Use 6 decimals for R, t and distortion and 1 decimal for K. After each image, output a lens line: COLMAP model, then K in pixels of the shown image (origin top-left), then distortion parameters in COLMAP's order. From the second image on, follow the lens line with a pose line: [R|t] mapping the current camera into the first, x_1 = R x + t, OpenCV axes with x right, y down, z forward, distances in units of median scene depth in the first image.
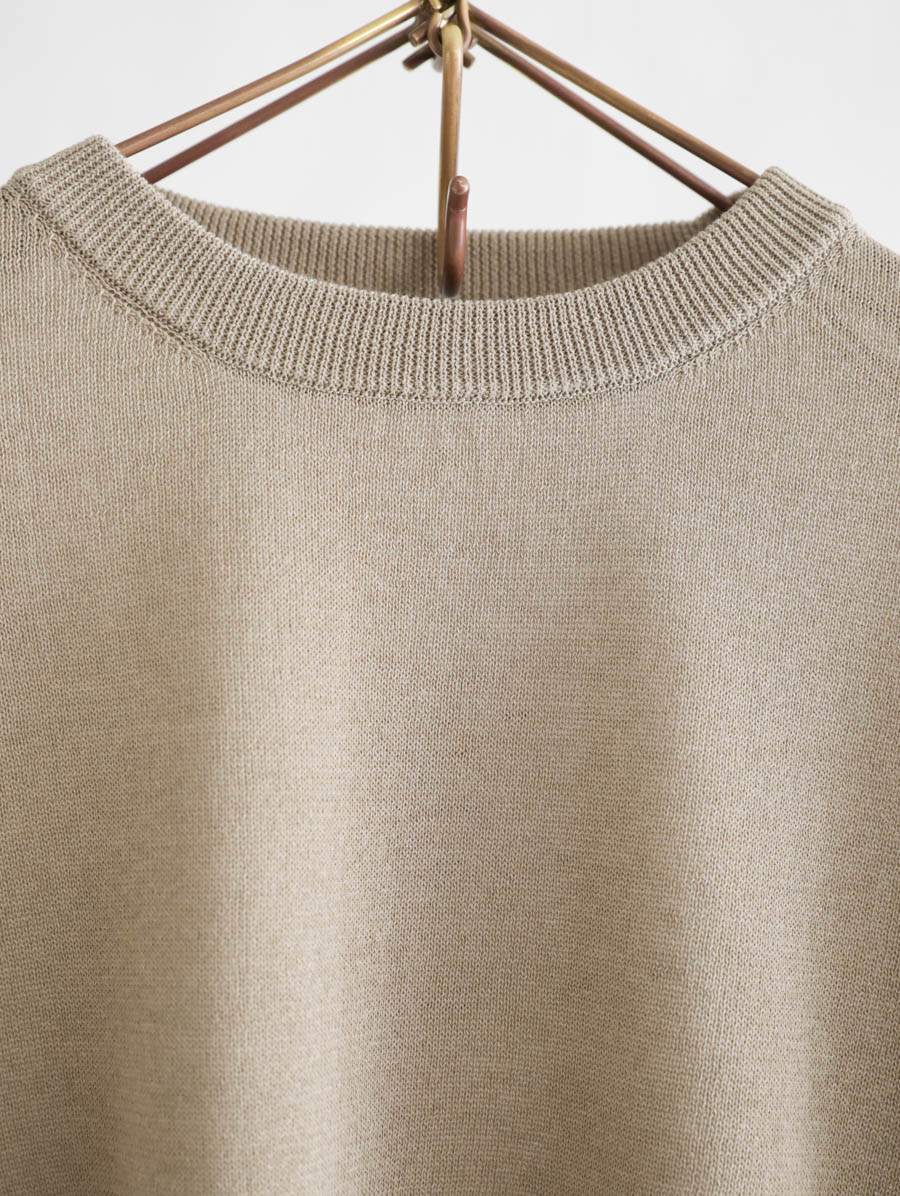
lens RADIAL K [[1819.9, 0, 442.4], [0, 1819.9, 604.6], [0, 0, 1]] dist [0.032625, 0.000000]
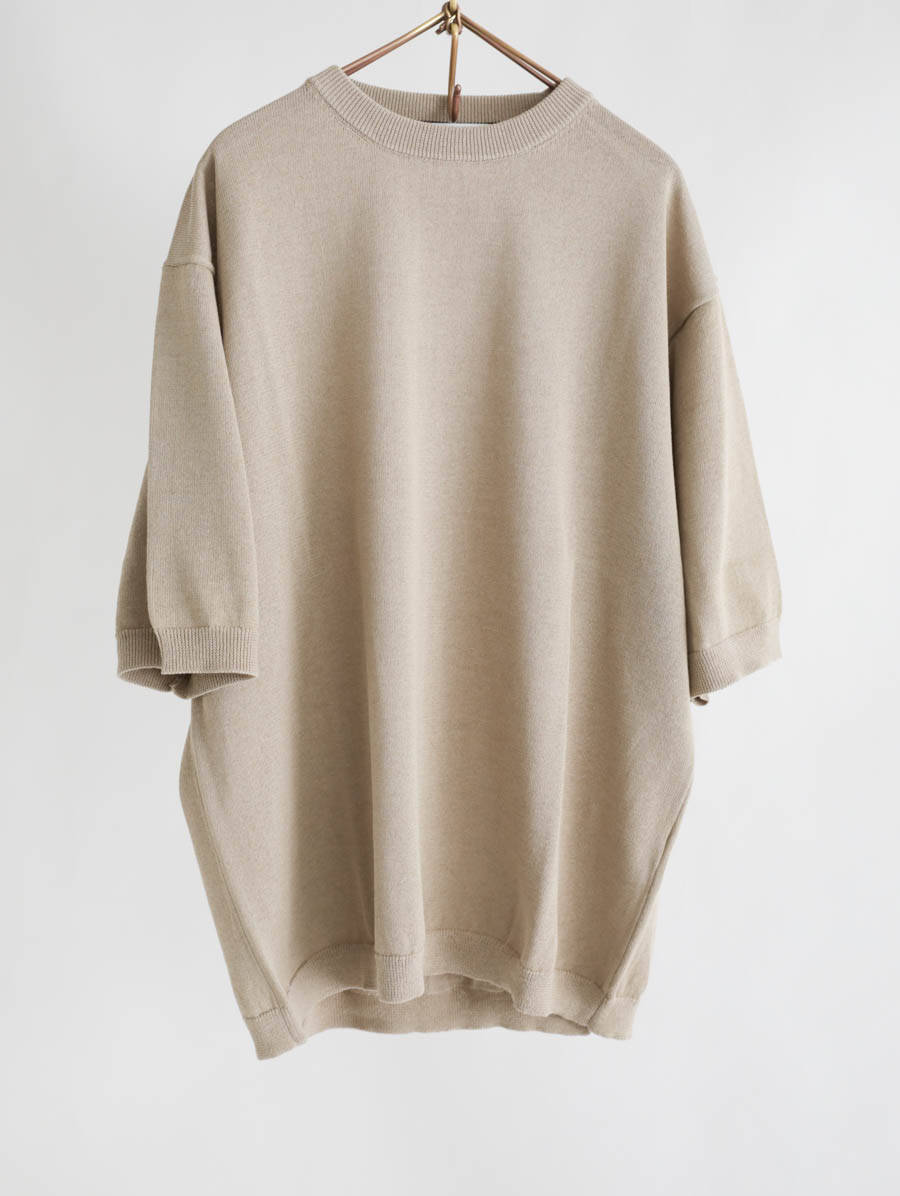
lens RADIAL K [[1819.9, 0, 444.8], [0, 1819.9, 595.1], [0, 0, 1]] dist [0.032625, 0.000000]
pose [[0.998421, 0.005233, 0.055936, -0.171811], [-0.014806, 0.984962, 0.172134, 0.072395], [-0.054194, -0.172690, 0.983484, -2.019493]]
